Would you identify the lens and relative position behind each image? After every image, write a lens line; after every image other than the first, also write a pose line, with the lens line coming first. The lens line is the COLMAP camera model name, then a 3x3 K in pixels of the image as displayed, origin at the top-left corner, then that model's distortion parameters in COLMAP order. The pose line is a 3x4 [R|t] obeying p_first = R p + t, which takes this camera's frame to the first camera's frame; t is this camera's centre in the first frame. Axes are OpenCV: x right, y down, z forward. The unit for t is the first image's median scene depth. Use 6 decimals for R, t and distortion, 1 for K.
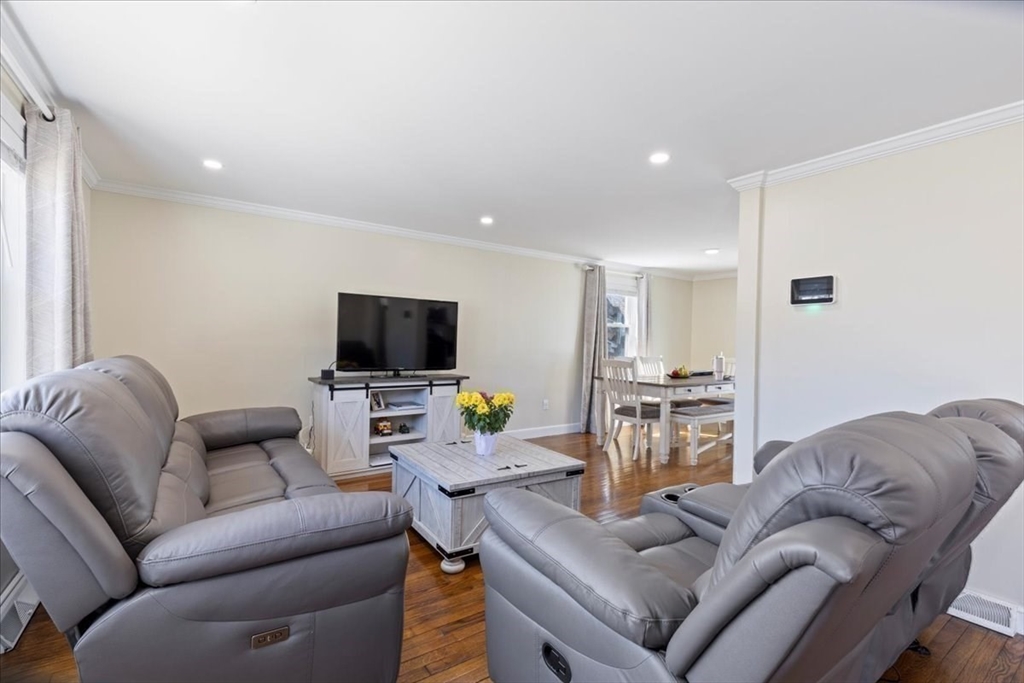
lens RADIAL K [[462.4, 0, 505.3], [0, 462.4, 340.9], [0, 0, 1]] dist [0.002848, -0.001700]
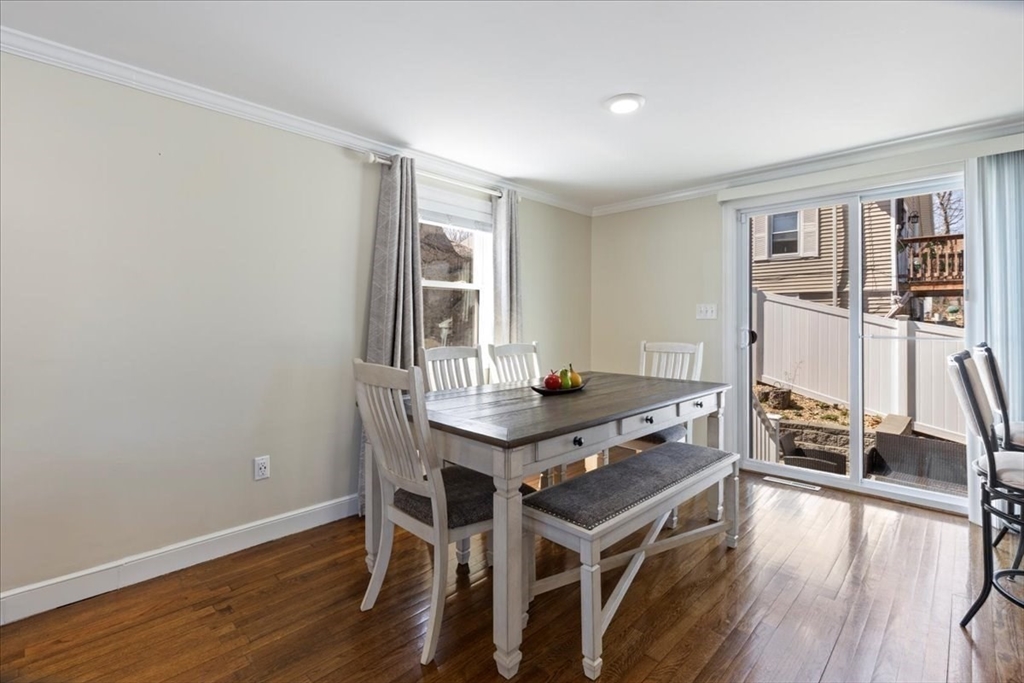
lens RADIAL K [[462.4, 0, 511.9], [0, 462.4, 322.6], [0, 0, 1]] dist [0.002848, -0.001700]
pose [[0.980291, -0.020961, 0.196442, 0.210224], [0.020951, 0.999778, 0.002131, 0.008900], [-0.196444, 0.002027, 0.980513, 0.494024]]
